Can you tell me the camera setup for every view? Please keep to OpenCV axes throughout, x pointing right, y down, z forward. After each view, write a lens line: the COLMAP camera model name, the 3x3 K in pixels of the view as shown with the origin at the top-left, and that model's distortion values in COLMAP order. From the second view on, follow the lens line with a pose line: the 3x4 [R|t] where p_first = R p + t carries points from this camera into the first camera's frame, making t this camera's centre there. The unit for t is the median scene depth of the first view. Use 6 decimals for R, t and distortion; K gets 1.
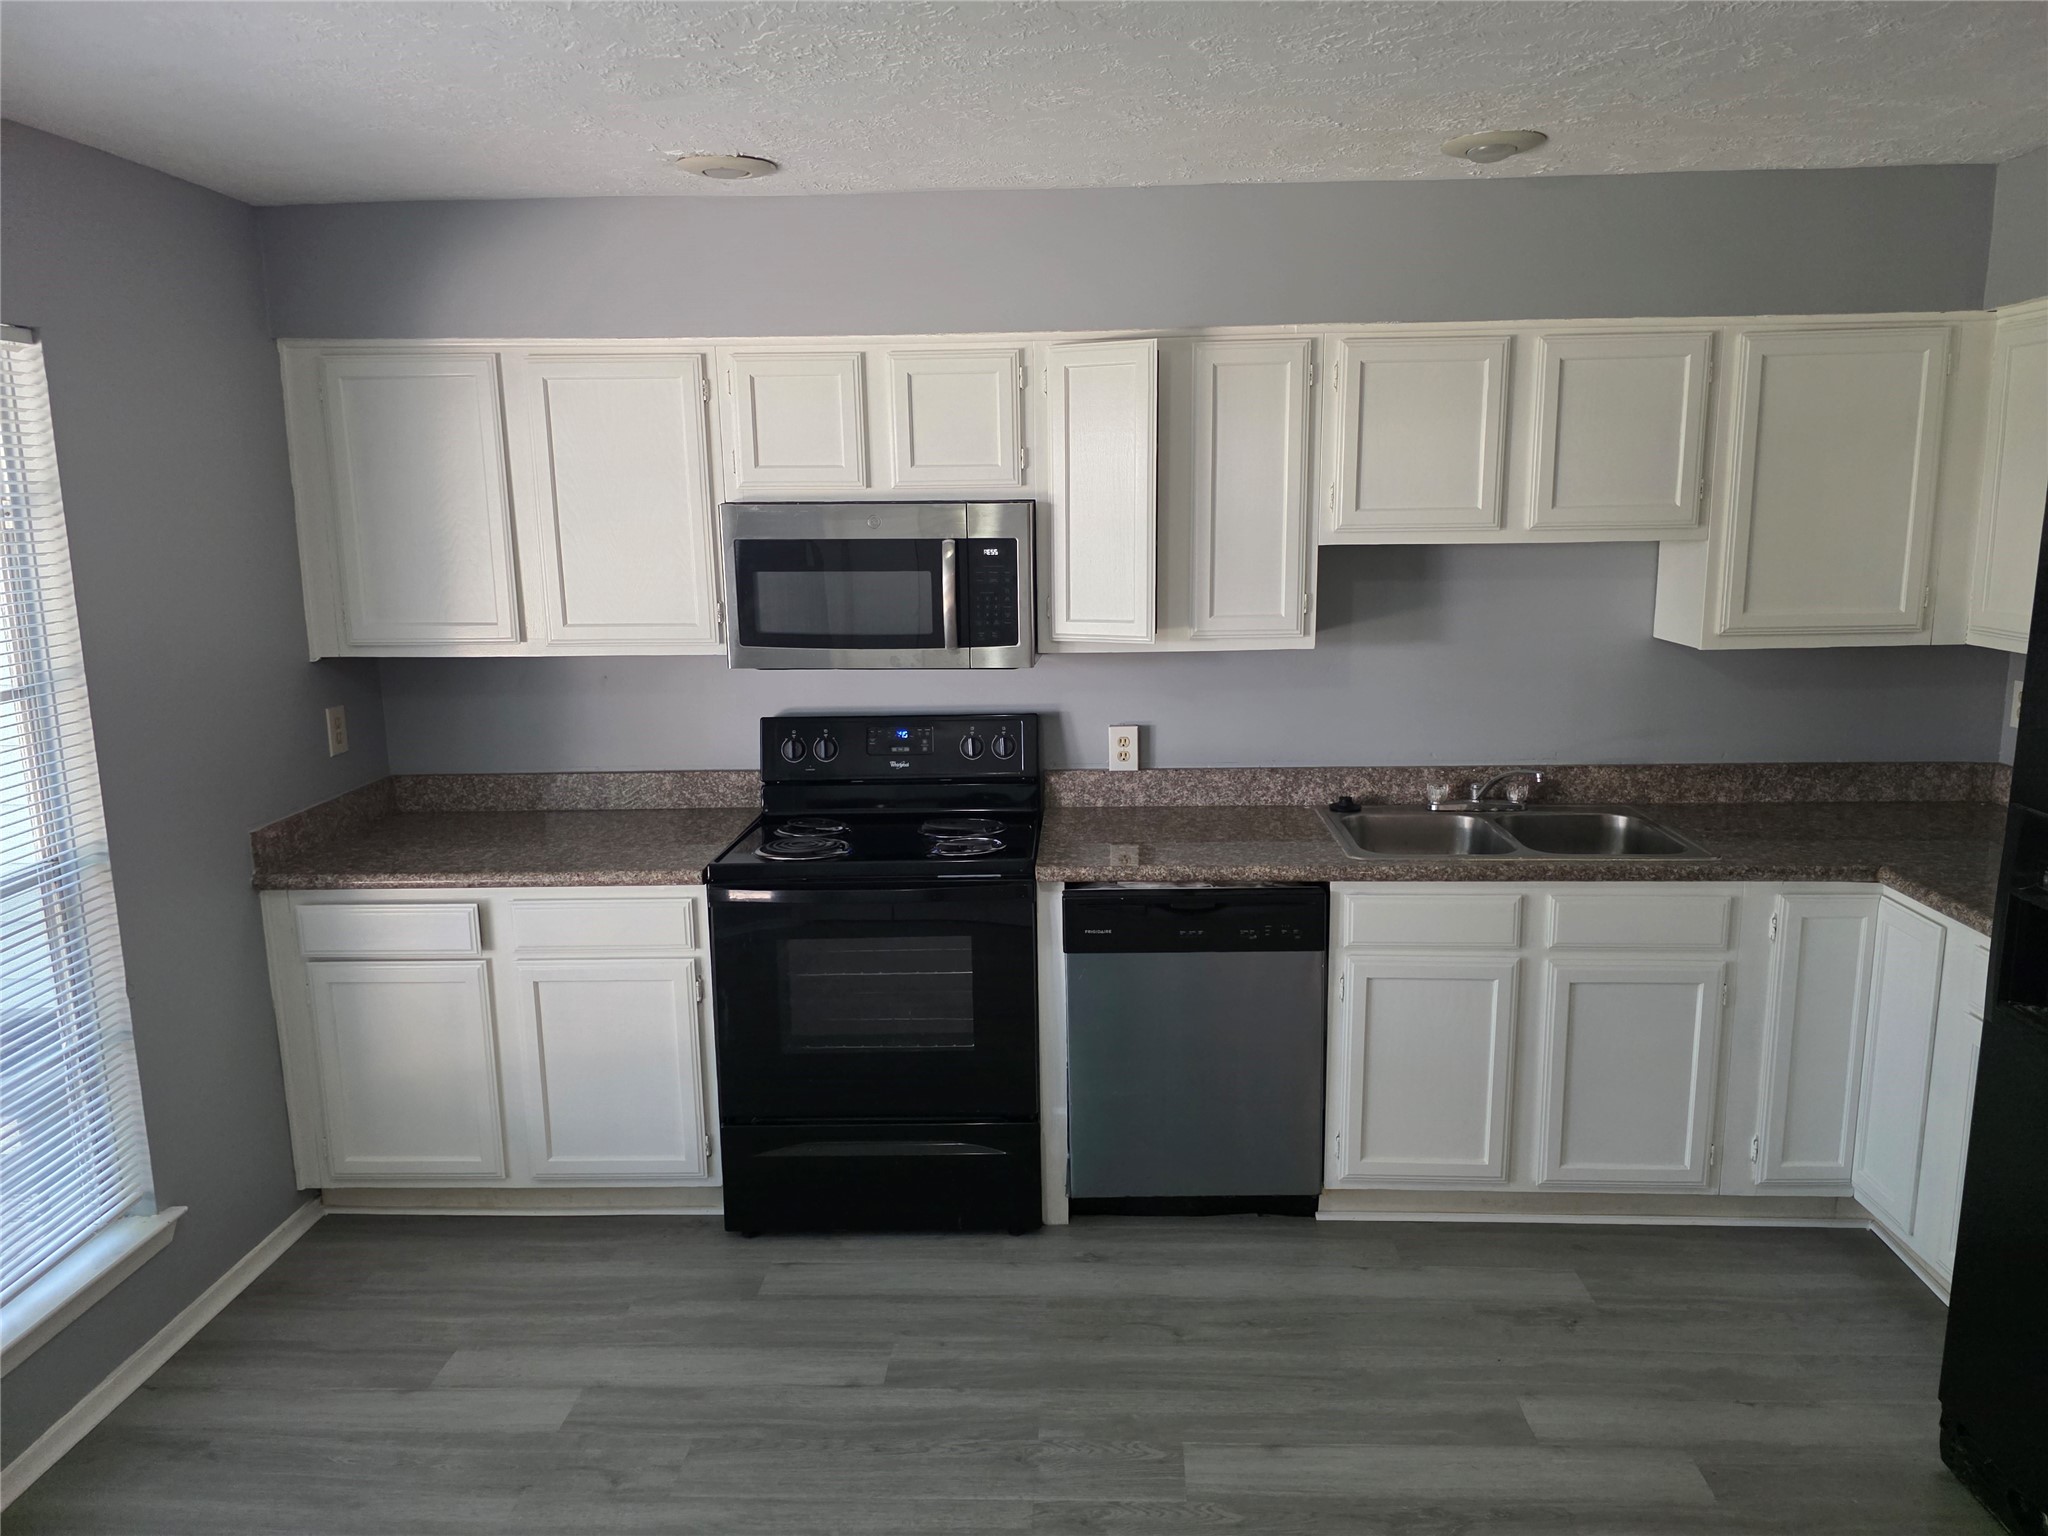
lens RADIAL K [[1375.5, 0, 1063.3], [0, 1375.5, 739.9], [0, 0, 1]] dist [0.067617, -0.065873]
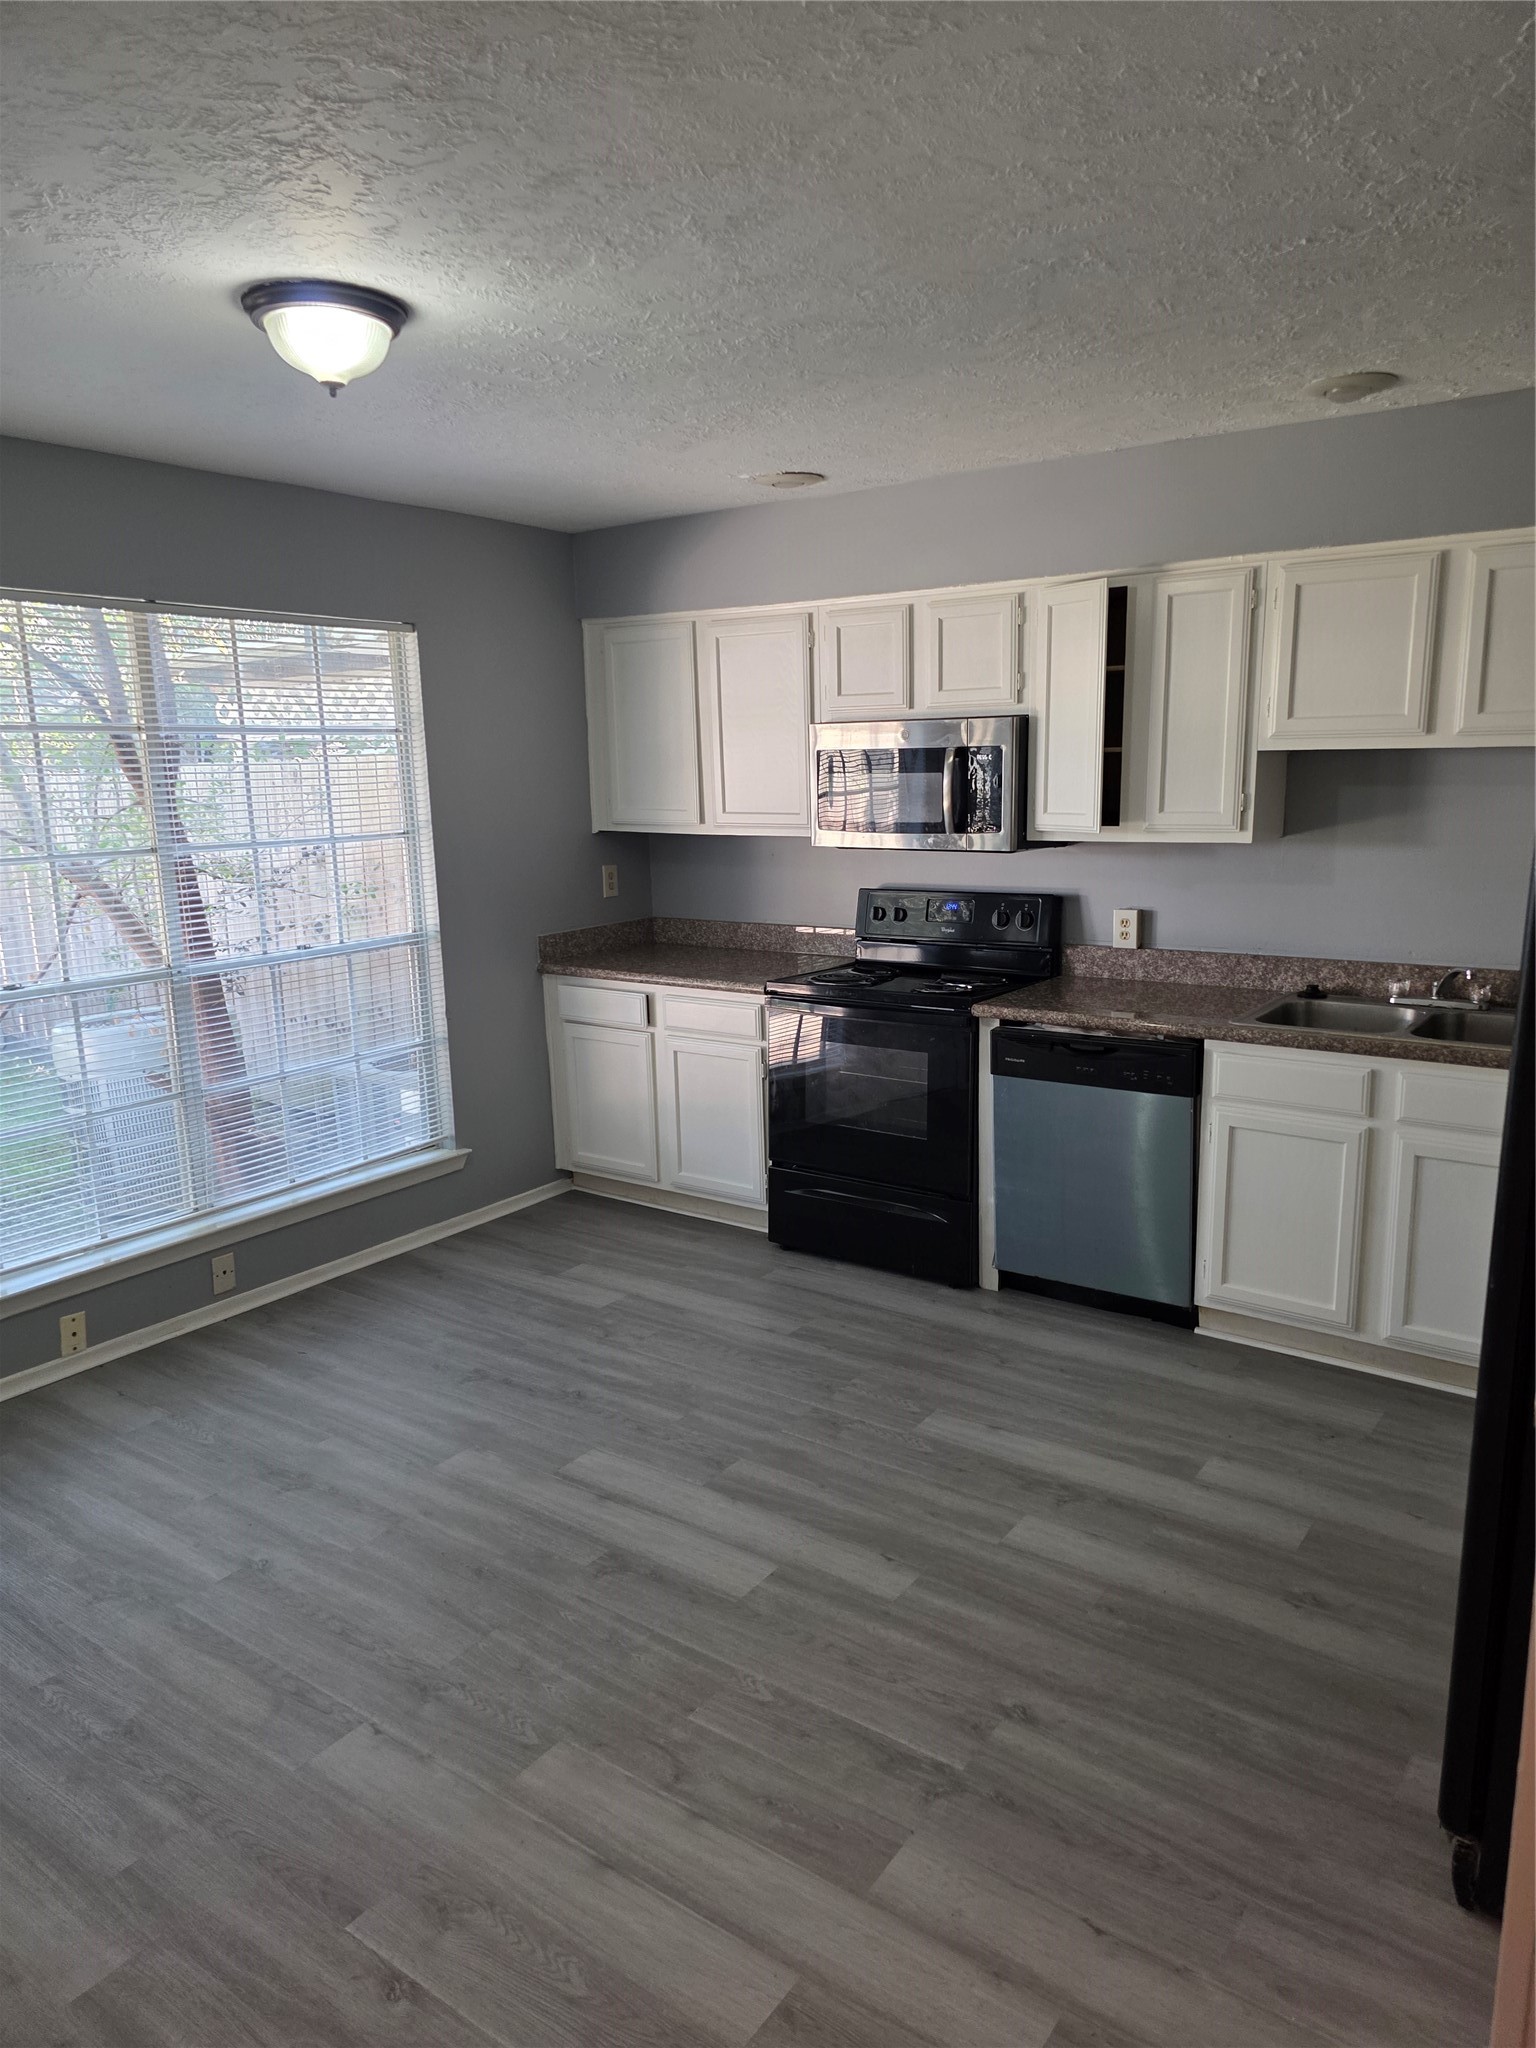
lens RADIAL K [[1375.5, 0, 820.5], [0, 1375.5, 1036.5], [0, 0, 1]] dist [0.067617, -0.065873]
pose [[0.842563, 0.105713, -0.528122, 0.520939], [-0.084385, 0.994349, 0.064409, 0.050039], [0.531947, -0.009703, 0.846722, -0.159836]]
